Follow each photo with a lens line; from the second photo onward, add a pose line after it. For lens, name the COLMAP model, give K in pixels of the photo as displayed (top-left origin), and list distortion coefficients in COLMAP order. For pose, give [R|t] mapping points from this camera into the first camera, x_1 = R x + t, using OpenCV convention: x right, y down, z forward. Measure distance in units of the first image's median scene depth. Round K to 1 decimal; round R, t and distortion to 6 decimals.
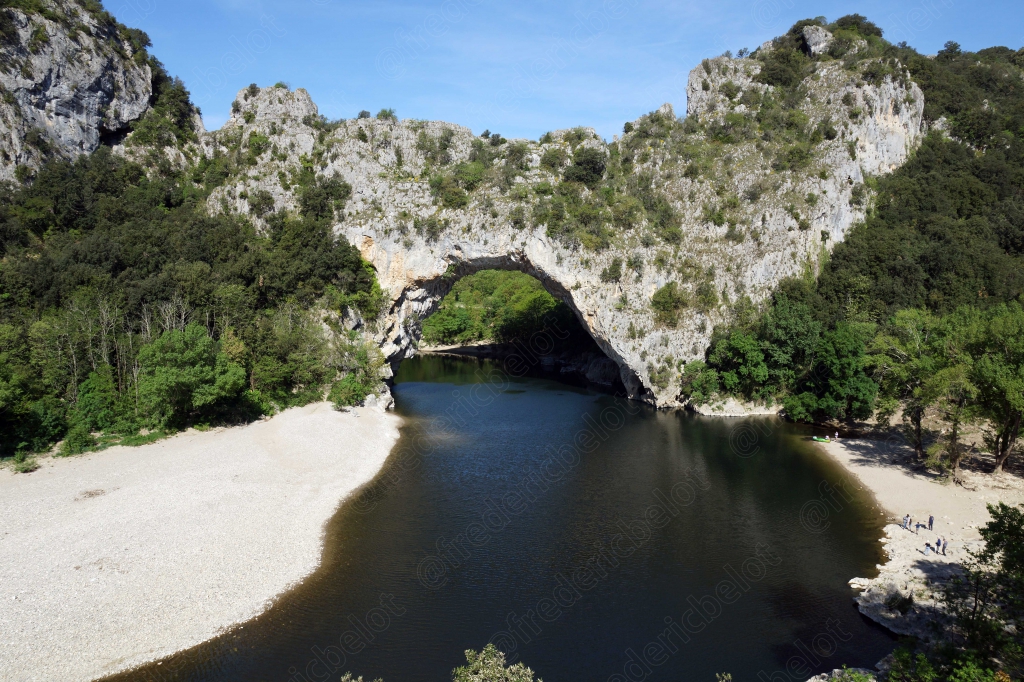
lens RADIAL K [[700.5, 0, 517.4], [0, 700.5, 348.7], [0, 0, 1]] dist [-0.160518, 0.114649]
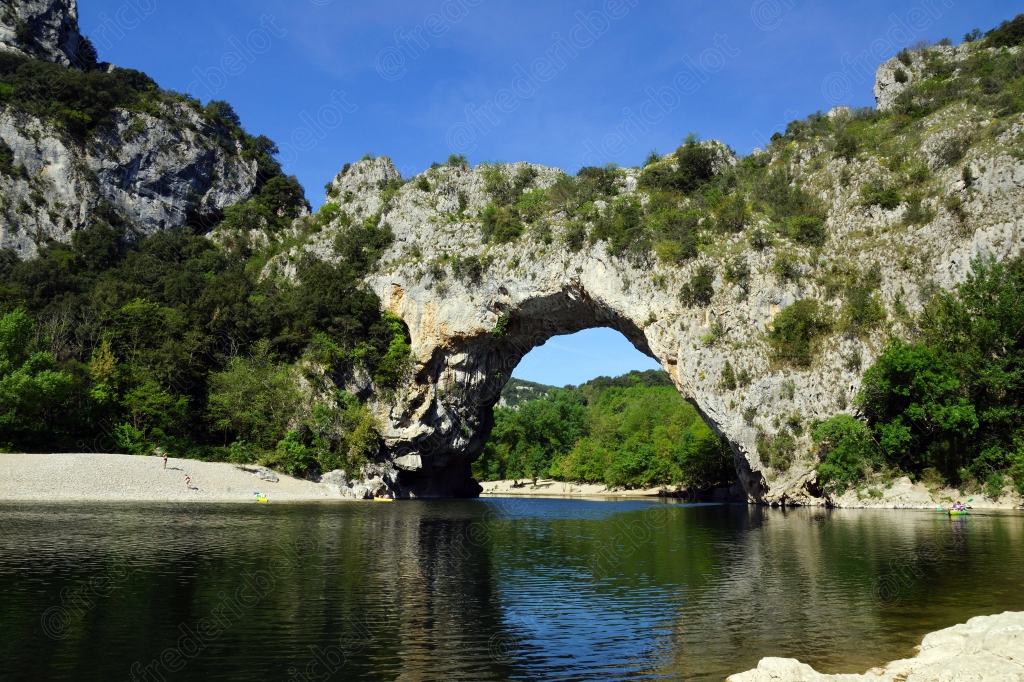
lens RADIAL K [[700.5, 0, 517.4], [0, 700.5, 348.7], [0, 0, 1]] dist [-0.160518, 0.114649]
pose [[0.898819, -0.069414, -0.432788, 0.249651], [-0.059215, 0.959099, -0.276808, 0.121107], [0.434301, 0.274428, 0.857946, 0.399029]]
